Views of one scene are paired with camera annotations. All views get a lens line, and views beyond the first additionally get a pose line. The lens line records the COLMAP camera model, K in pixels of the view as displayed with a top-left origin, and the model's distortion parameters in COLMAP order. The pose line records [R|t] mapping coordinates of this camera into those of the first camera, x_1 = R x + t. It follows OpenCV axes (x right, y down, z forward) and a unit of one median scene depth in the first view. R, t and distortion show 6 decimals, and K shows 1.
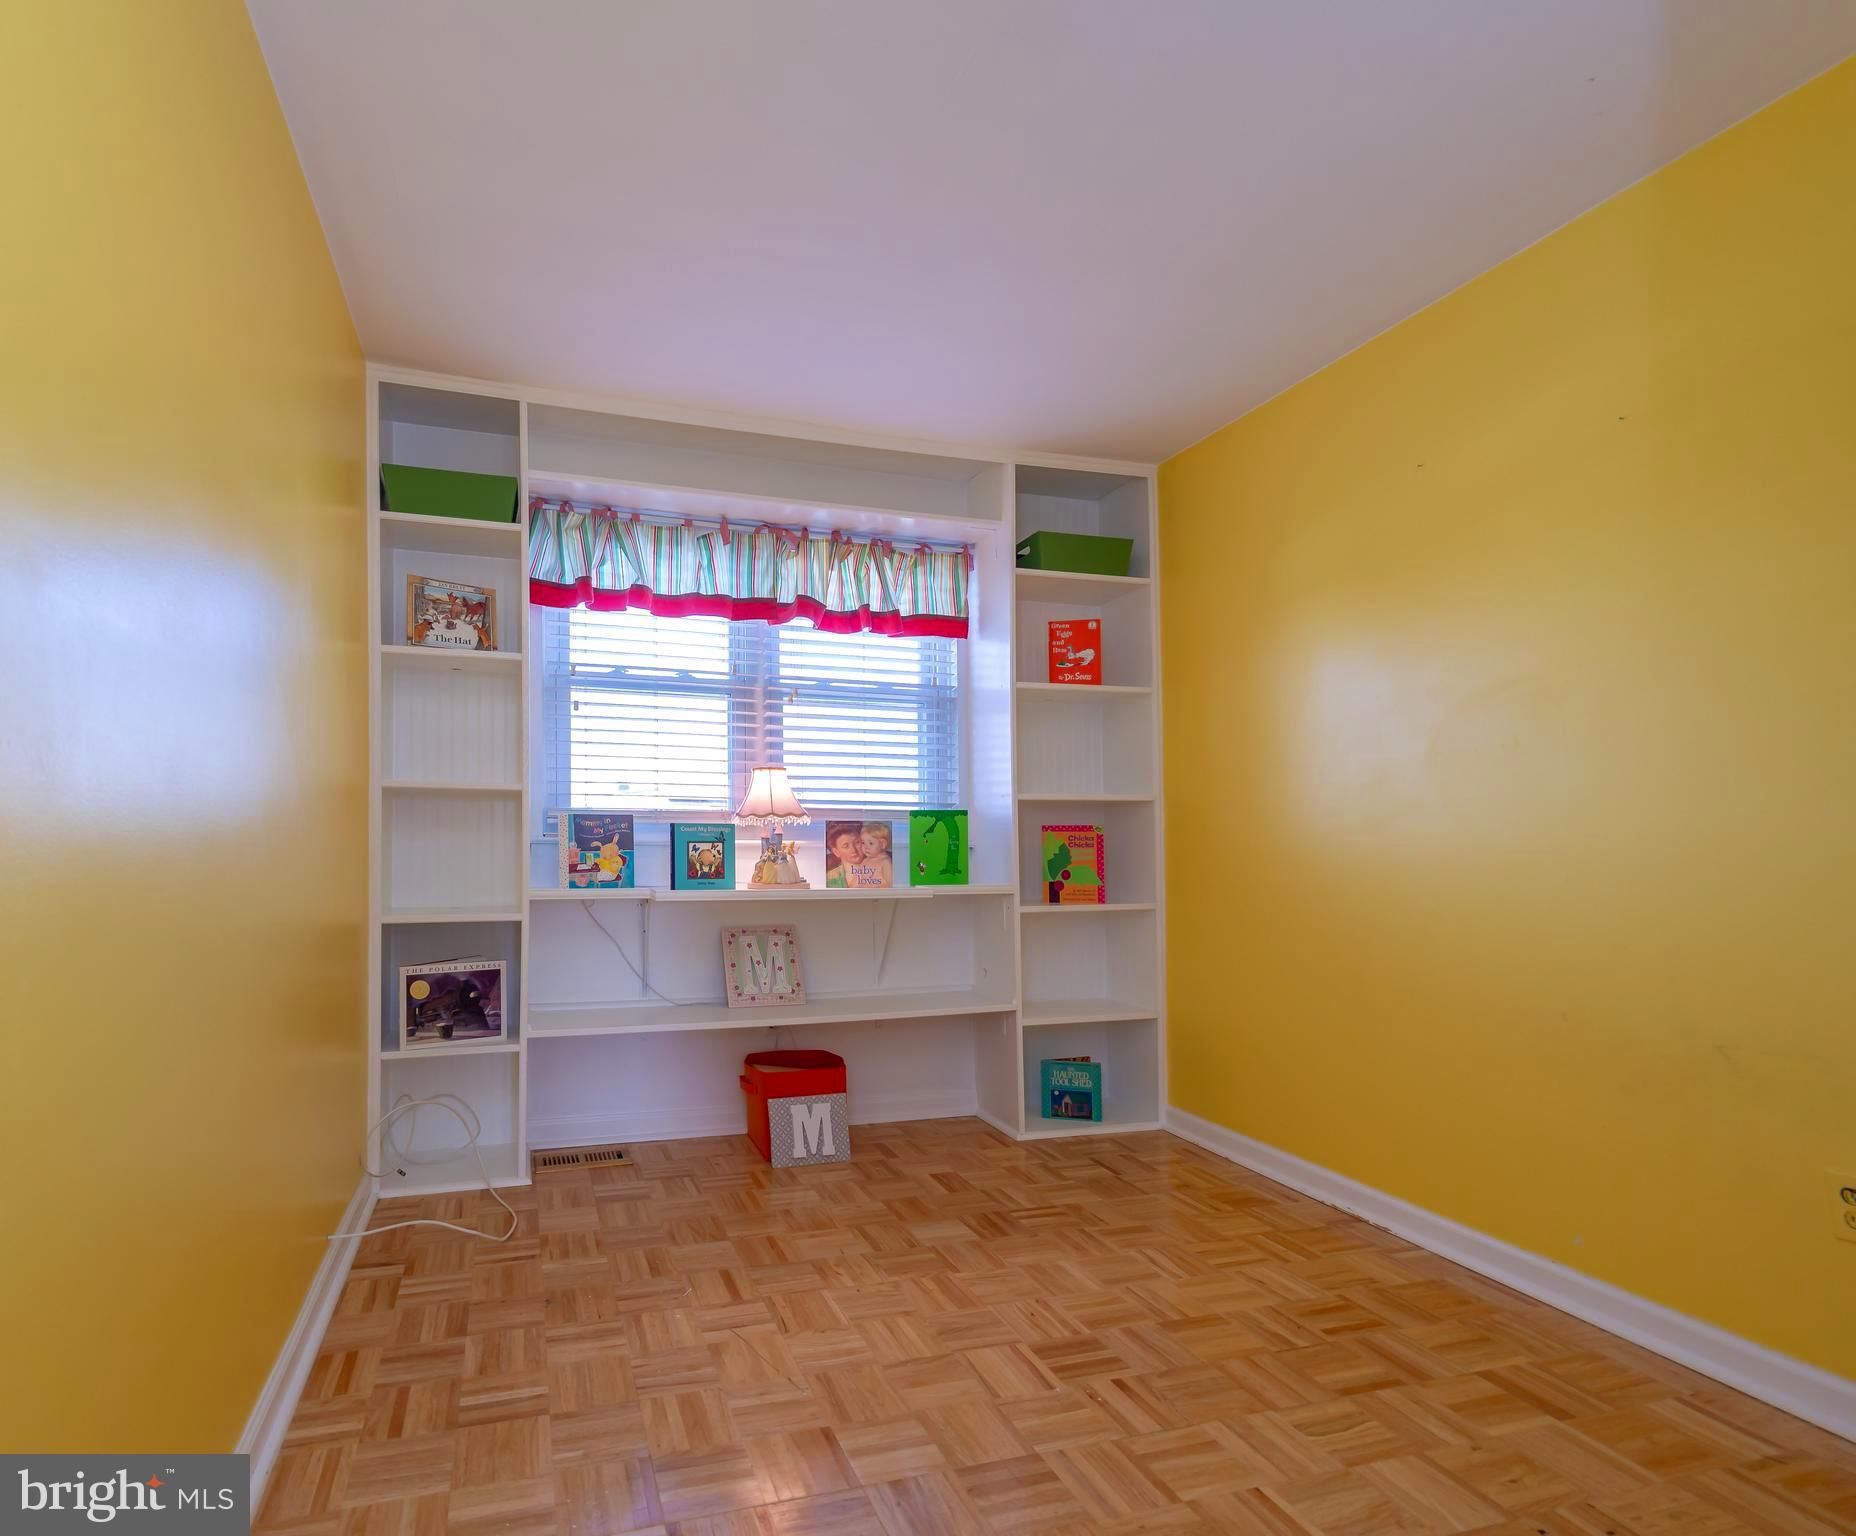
lens RADIAL K [[1120.4, 0, 927.0], [0, 1120.4, 825.5], [0, 0, 1]] dist [0.002776, -0.001207]
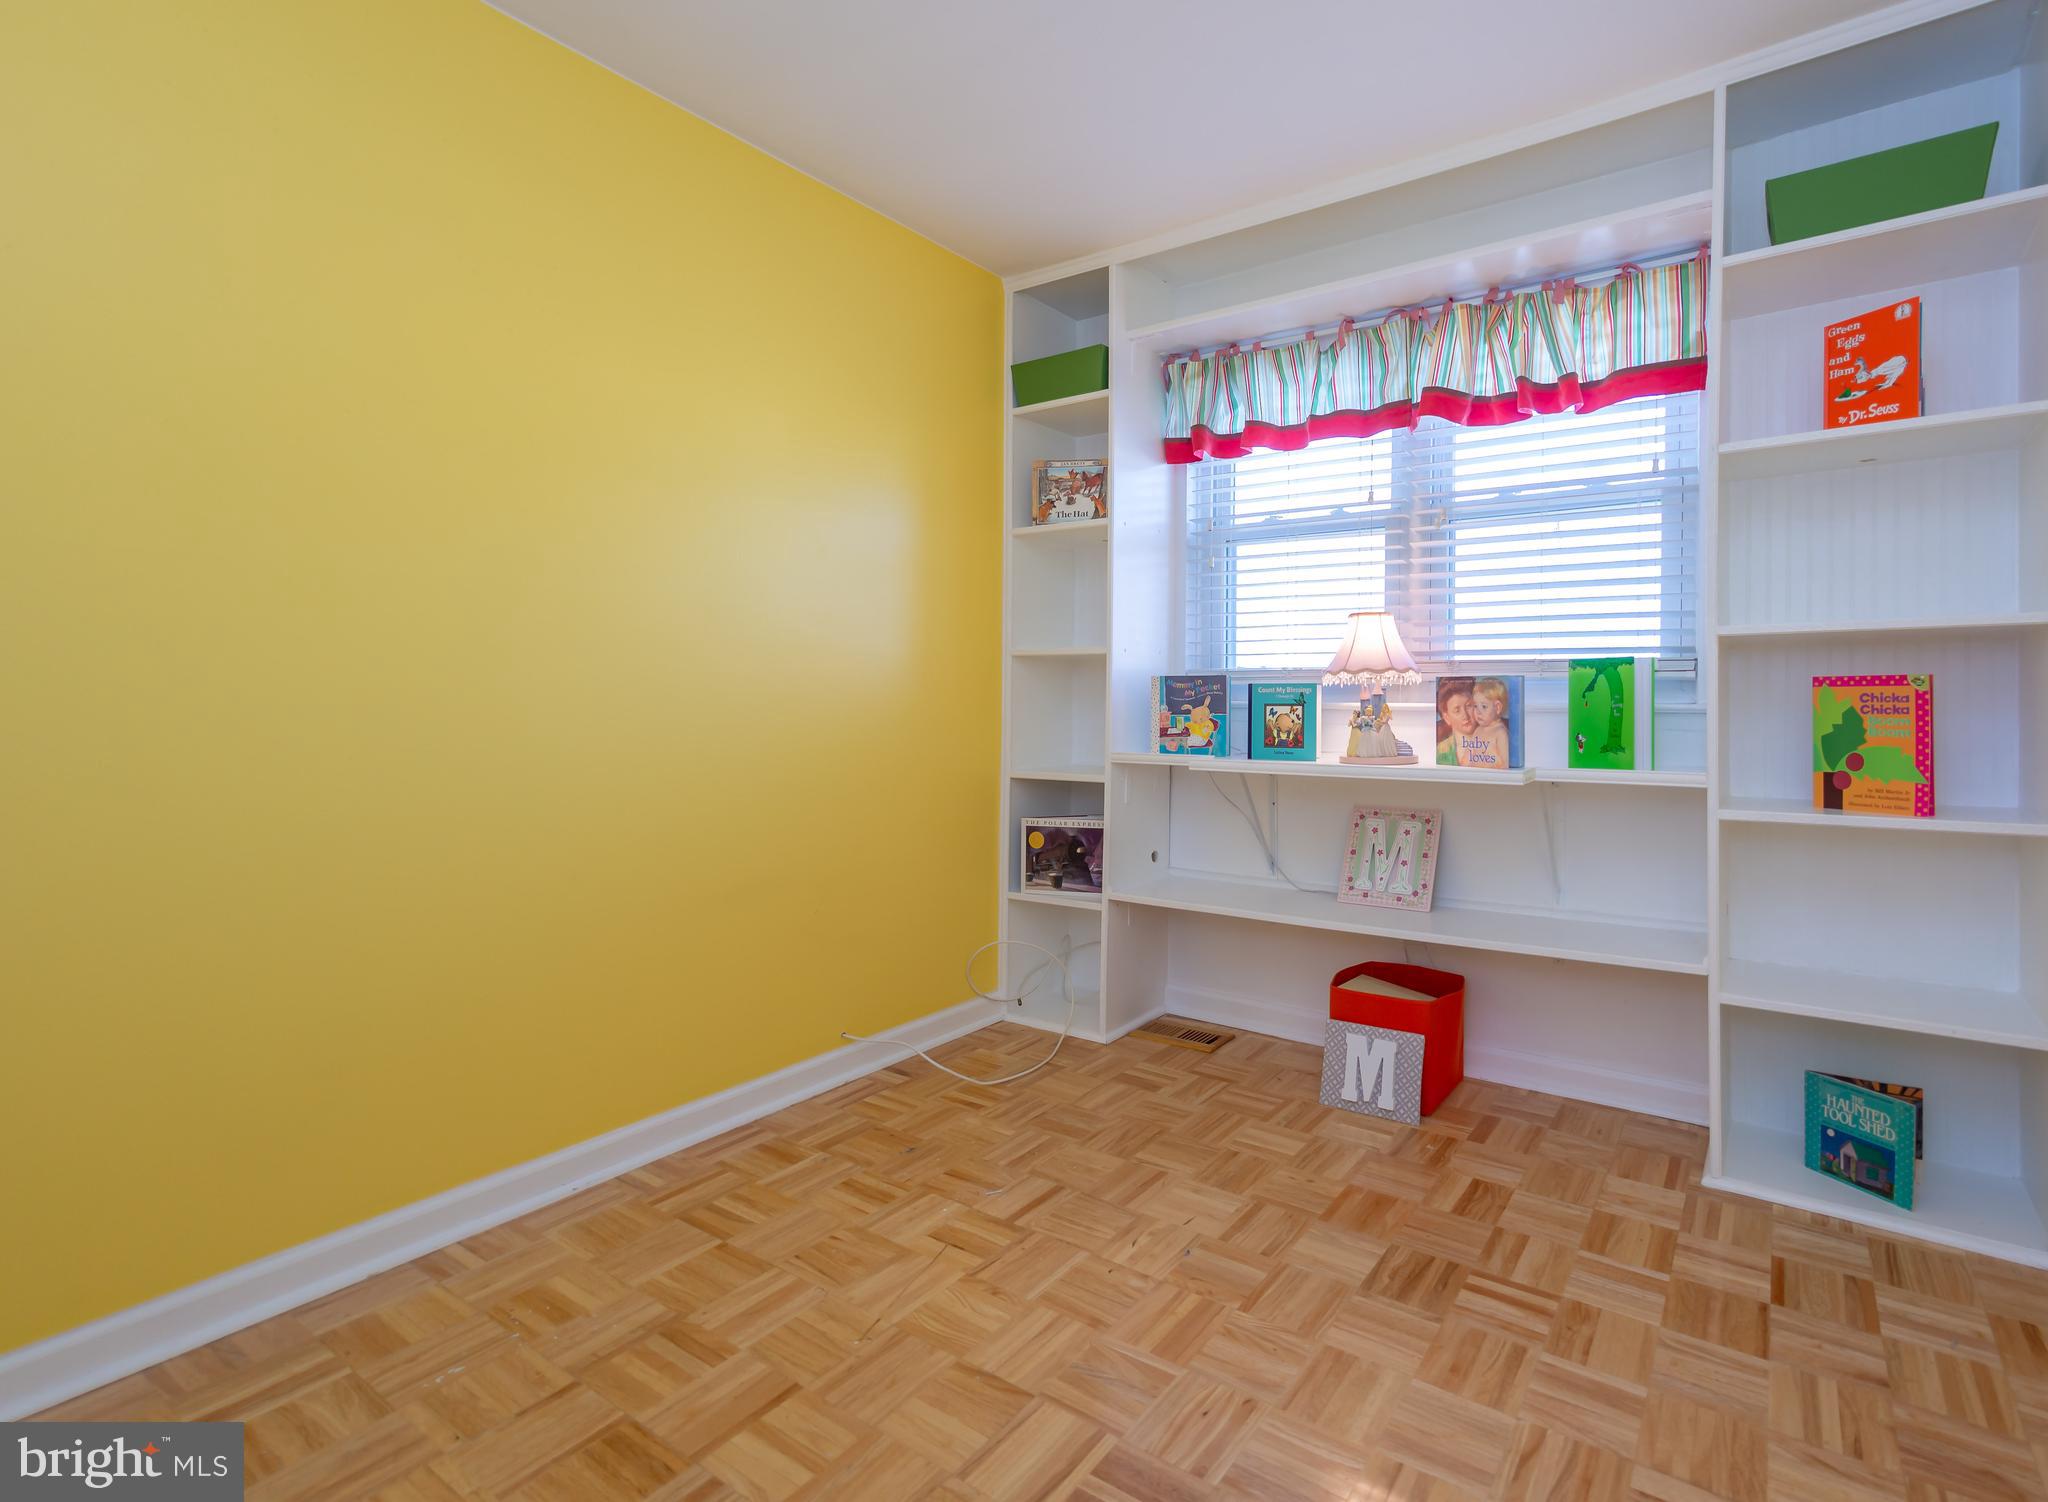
lens RADIAL K [[1072.7, 0, 1025.1], [0, 1072.7, 712.0], [0, 0, 1]] dist [0.006371, -0.000502]
pose [[0.565950, 0.005651, -0.824420, 0.369776], [0.014051, 0.999765, 0.016498, 0.003720], [0.824320, -0.020921, 0.565738, 0.367332]]
